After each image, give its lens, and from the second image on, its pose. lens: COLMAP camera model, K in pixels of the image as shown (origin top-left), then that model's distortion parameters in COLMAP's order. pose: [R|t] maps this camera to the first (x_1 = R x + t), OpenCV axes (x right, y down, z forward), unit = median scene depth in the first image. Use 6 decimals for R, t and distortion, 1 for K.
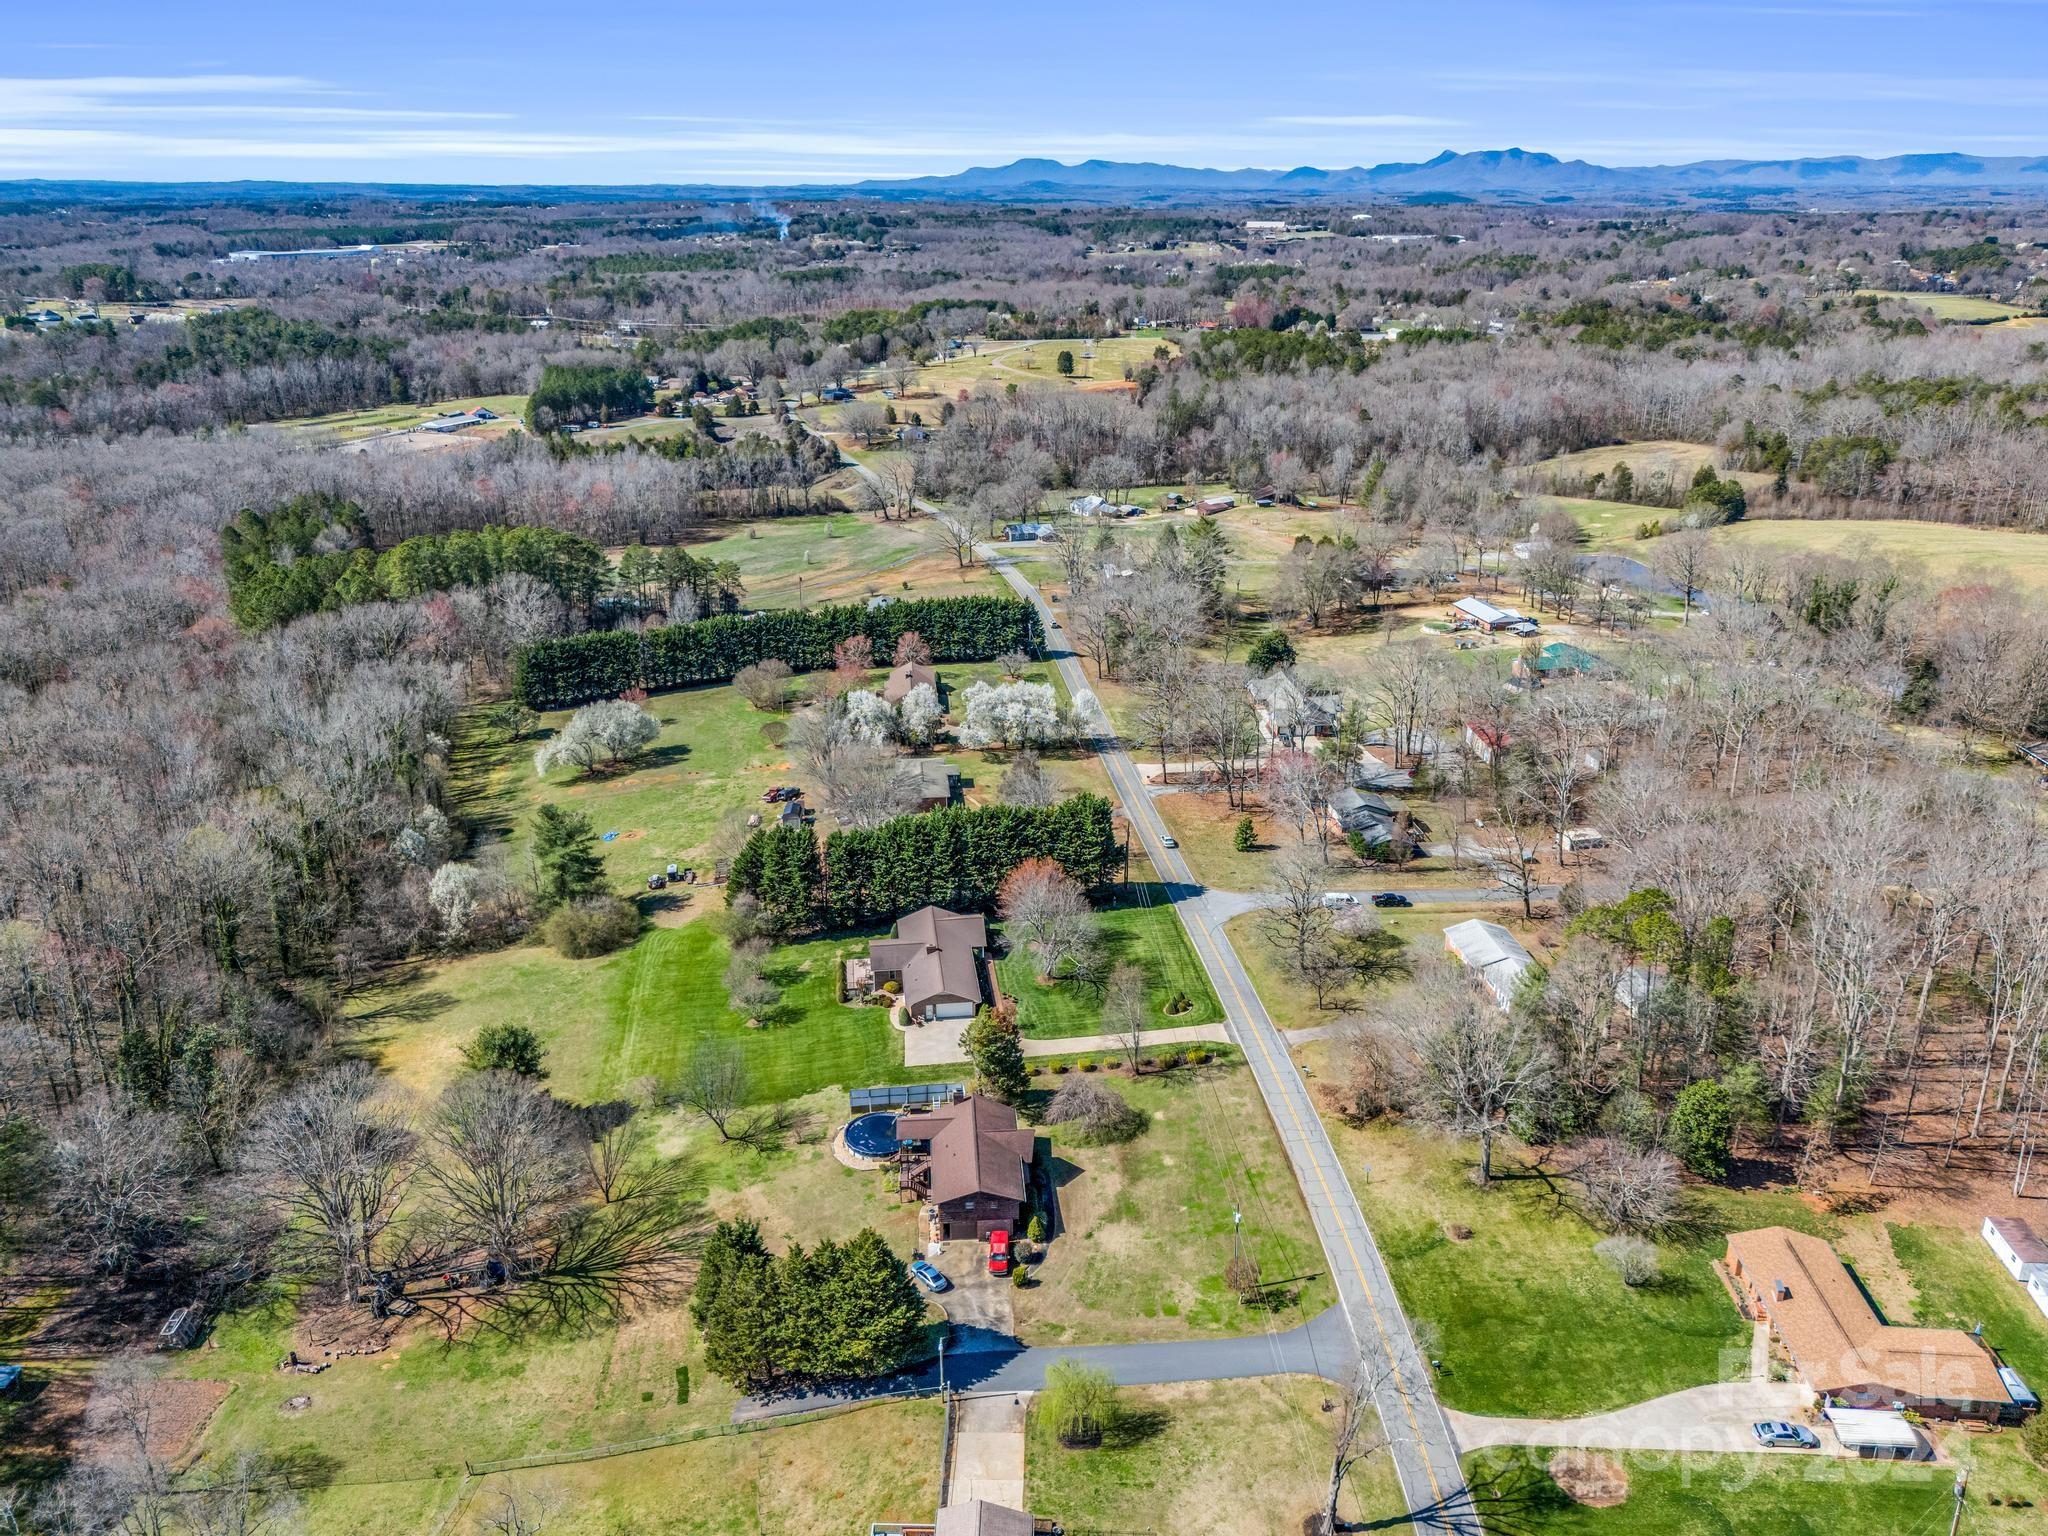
lens RADIAL K [[1547.2, 0, 1024.0], [0, 1547.2, 768.0], [0, 0, 1]] dist [0.045044, -0.036957]
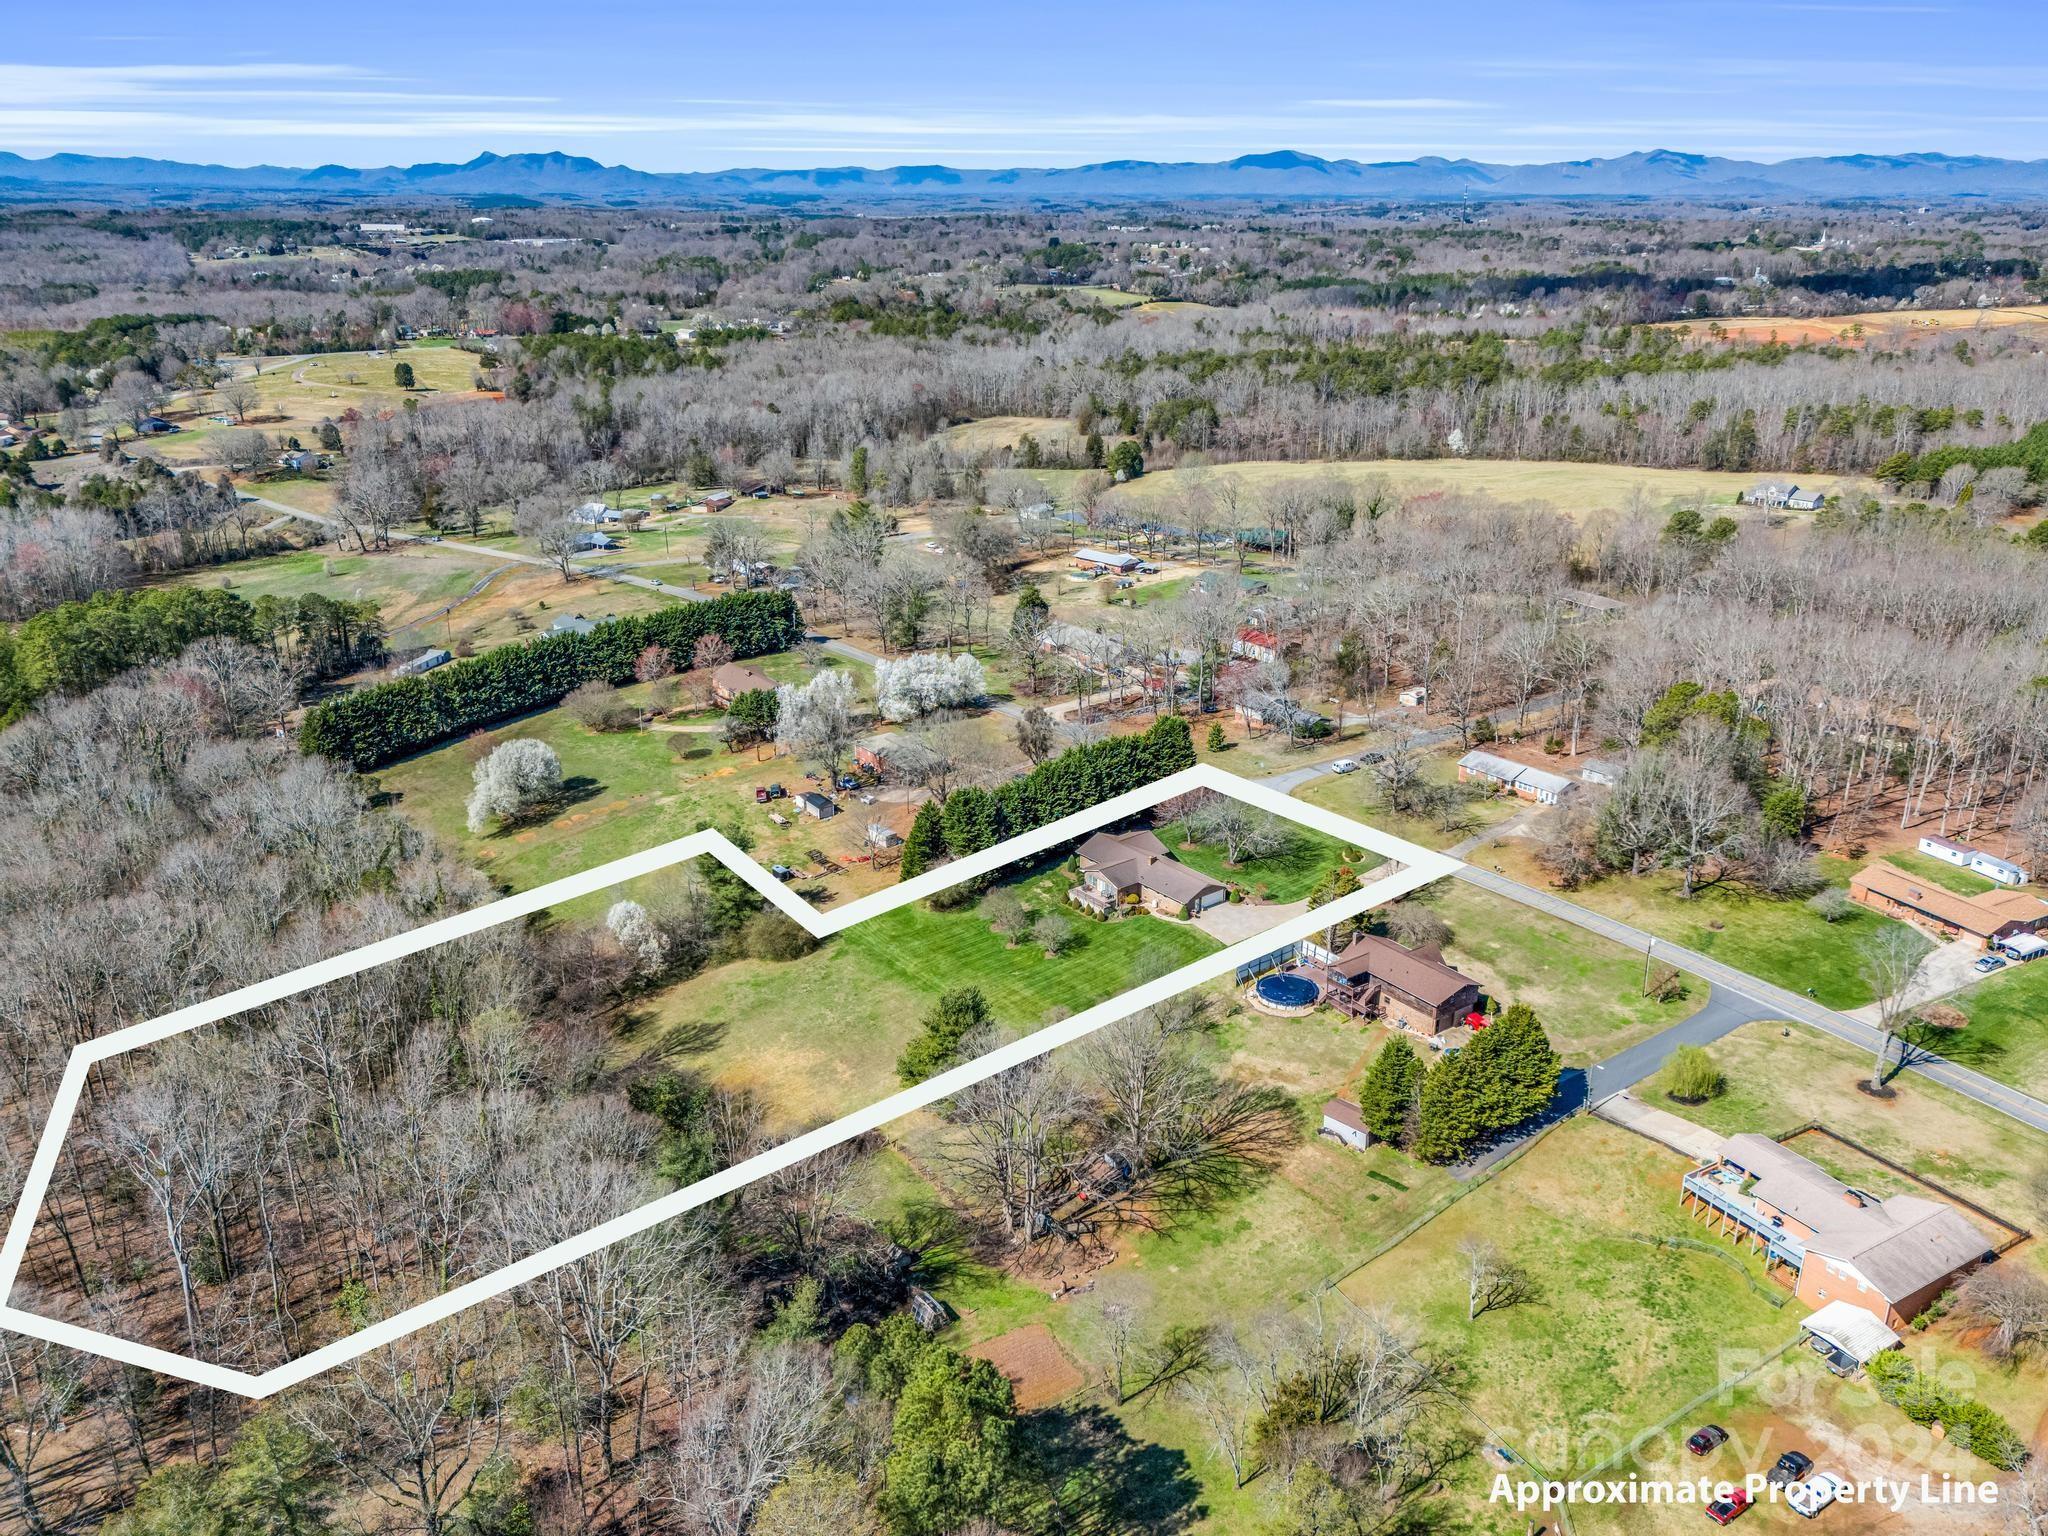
lens RADIAL K [[1541.2, 0, 1024.0], [0, 1541.2, 768.0], [0, 0, 1]] dist [0.081234, -0.105150]
pose [[0.846888, -0.183479, 0.499116, -0.620852], [0.184333, 0.981686, 0.048103, -0.020205], [-0.498801, 0.051266, 0.865199, 0.045673]]
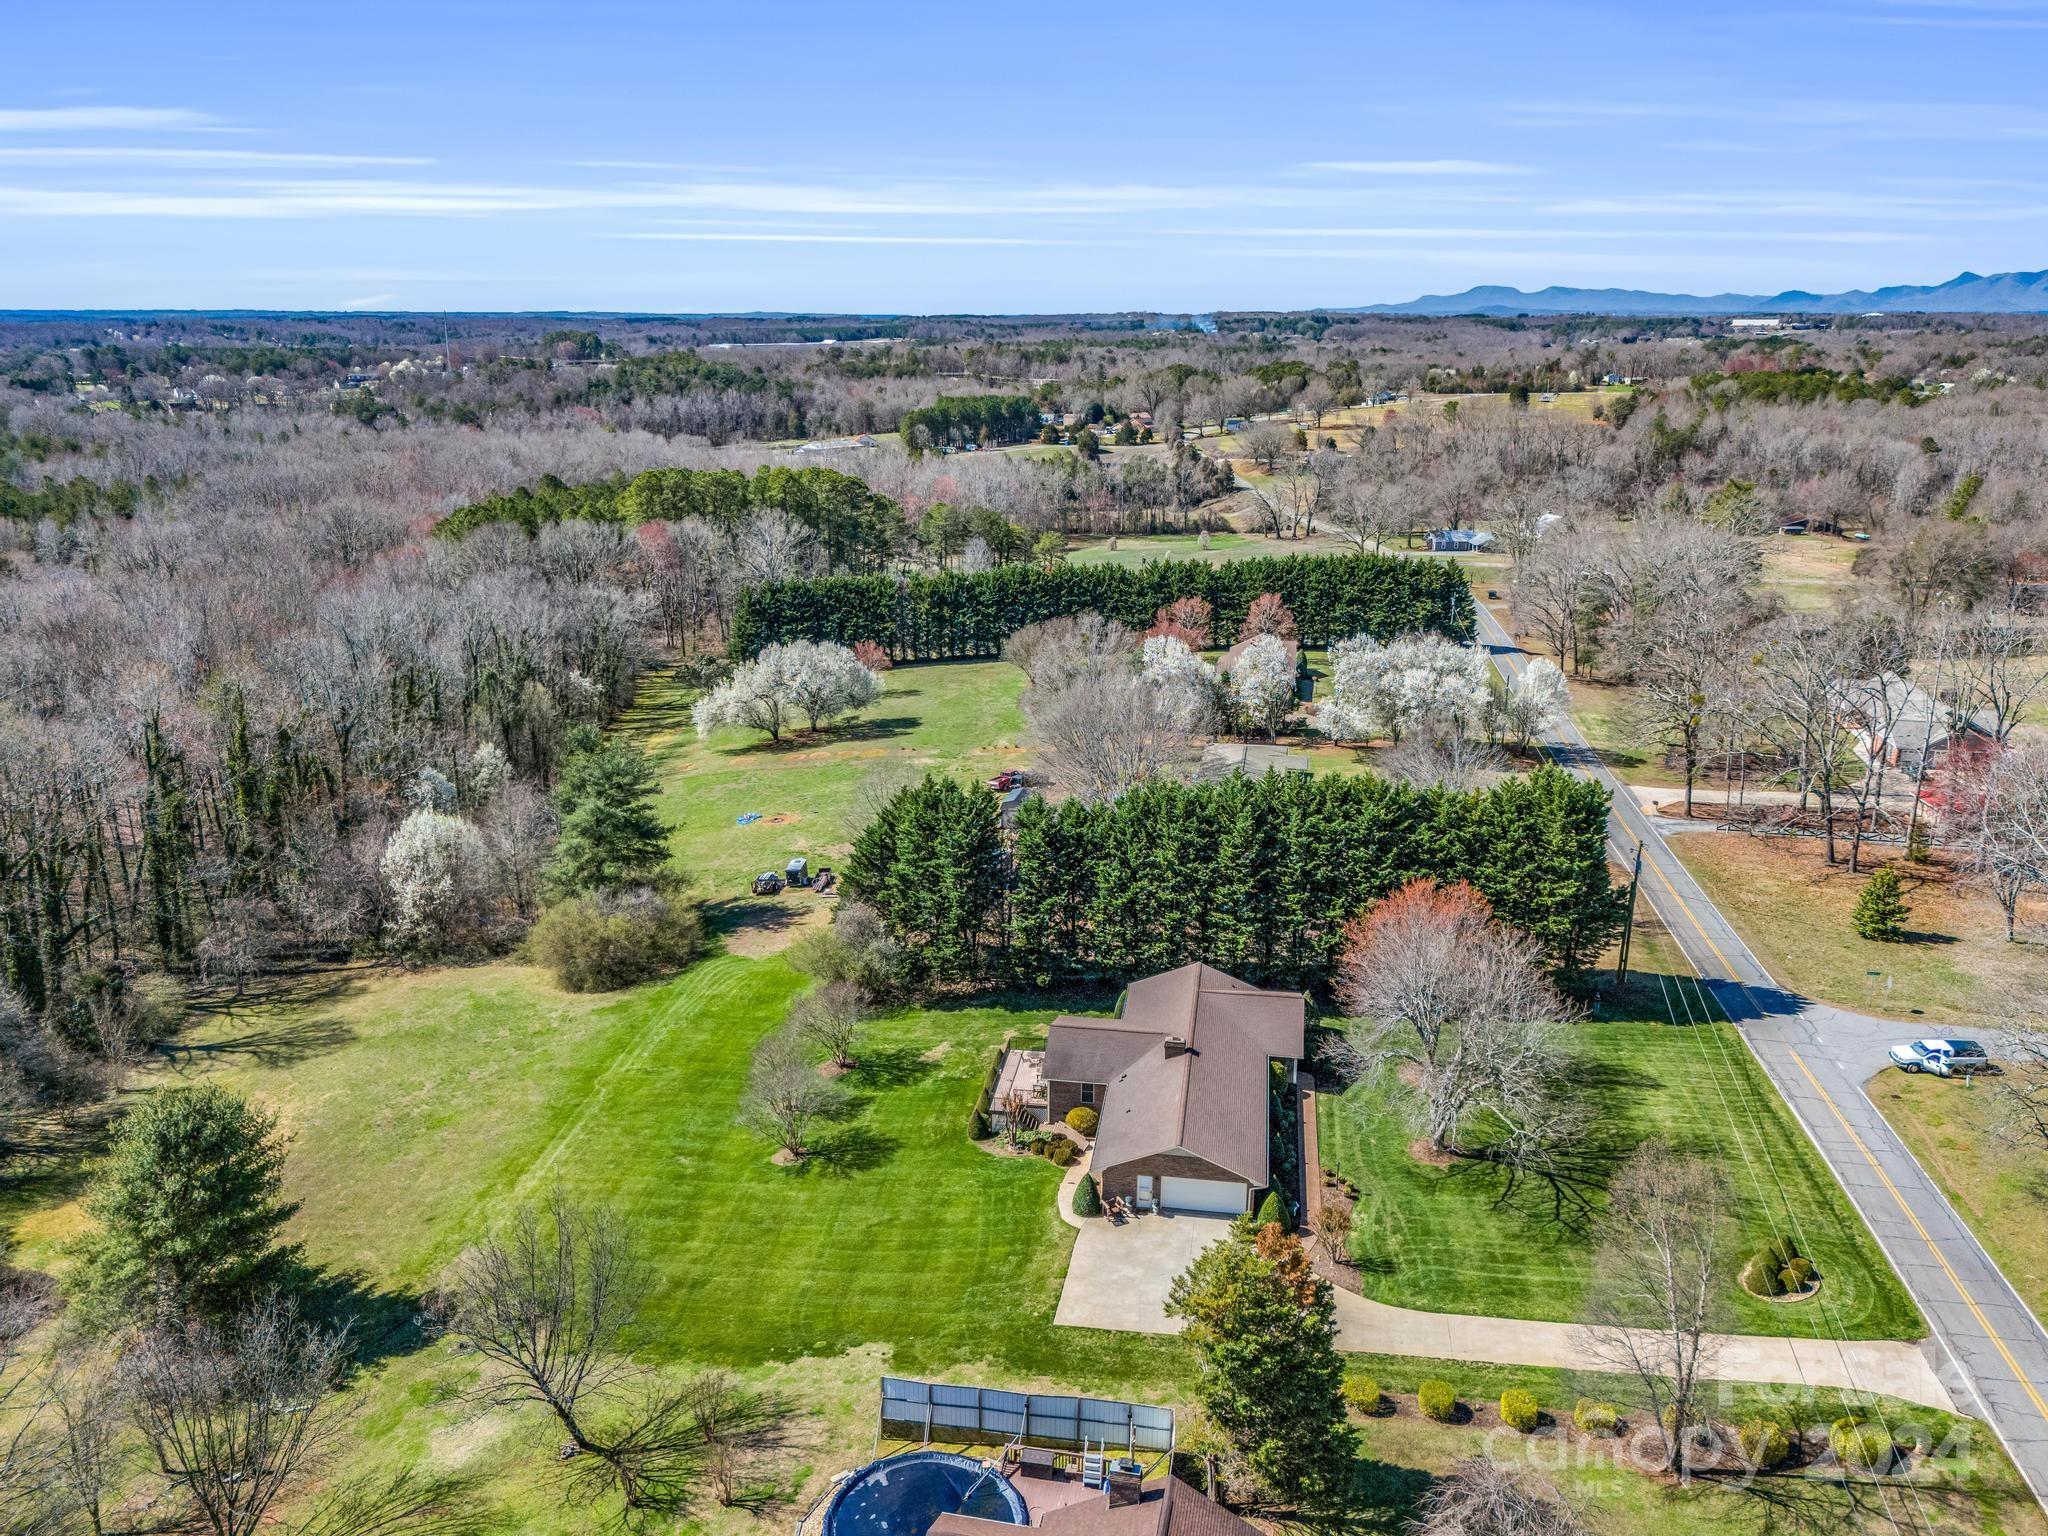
lens RADIAL K [[1541.2, 0, 1024.0], [0, 1541.2, 768.0], [0, 0, 1]] dist [0.081234, -0.105150]
pose [[0.962832, 0.078075, -0.258573, 0.007208], [-0.097030, 0.993388, -0.061358, 0.059643], [0.252072, 0.084167, 0.964041, 0.480087]]
